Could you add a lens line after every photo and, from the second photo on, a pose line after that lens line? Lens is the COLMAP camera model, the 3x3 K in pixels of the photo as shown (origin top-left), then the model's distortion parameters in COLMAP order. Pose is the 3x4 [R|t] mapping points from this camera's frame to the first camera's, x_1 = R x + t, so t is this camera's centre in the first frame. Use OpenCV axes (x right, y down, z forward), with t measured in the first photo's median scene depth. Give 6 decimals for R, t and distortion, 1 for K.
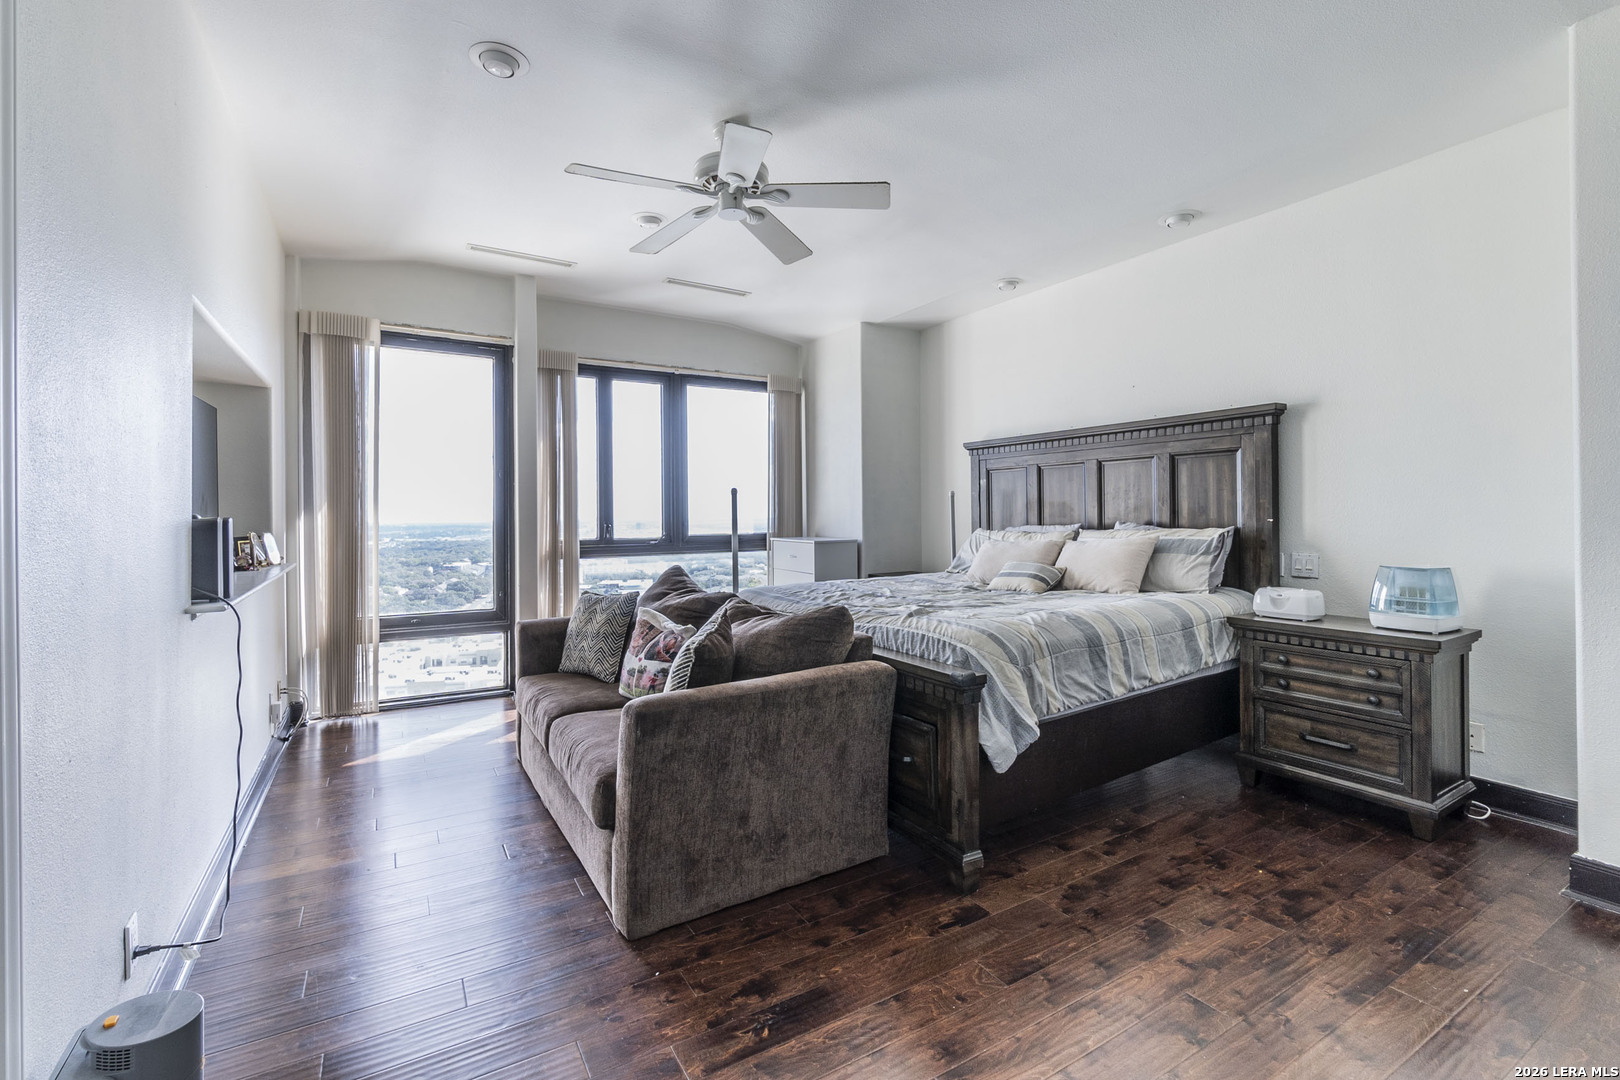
lens RADIAL K [[704.3, 0, 806.1], [0, 704.3, 509.7], [0, 0, 1]] dist [-0.001216, -0.000012]
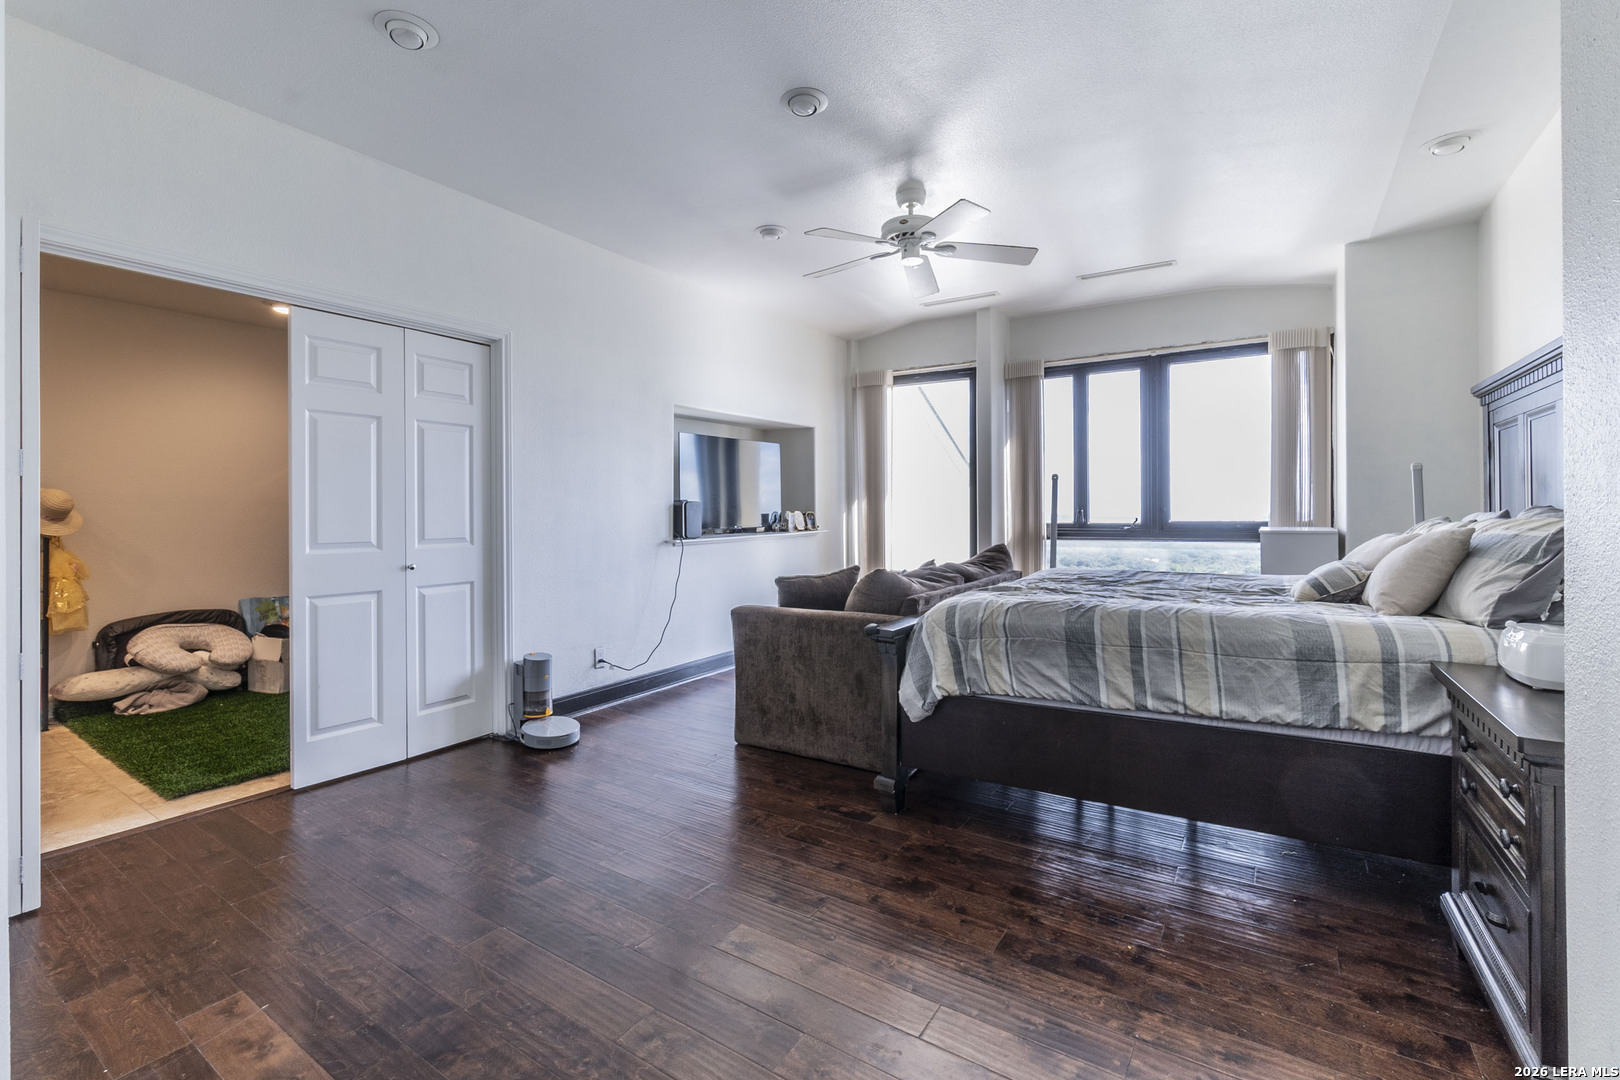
lens RADIAL K [[704.3, 0, 806.1], [0, 704.3, 509.7], [0, 0, 1]] dist [-0.001216, -0.000012]
pose [[0.439672, 0.006173, -0.898137, 0.691758], [0.006869, 0.999924, 0.010235, 0.009800], [0.898132, -0.010670, 0.439596, 0.196697]]
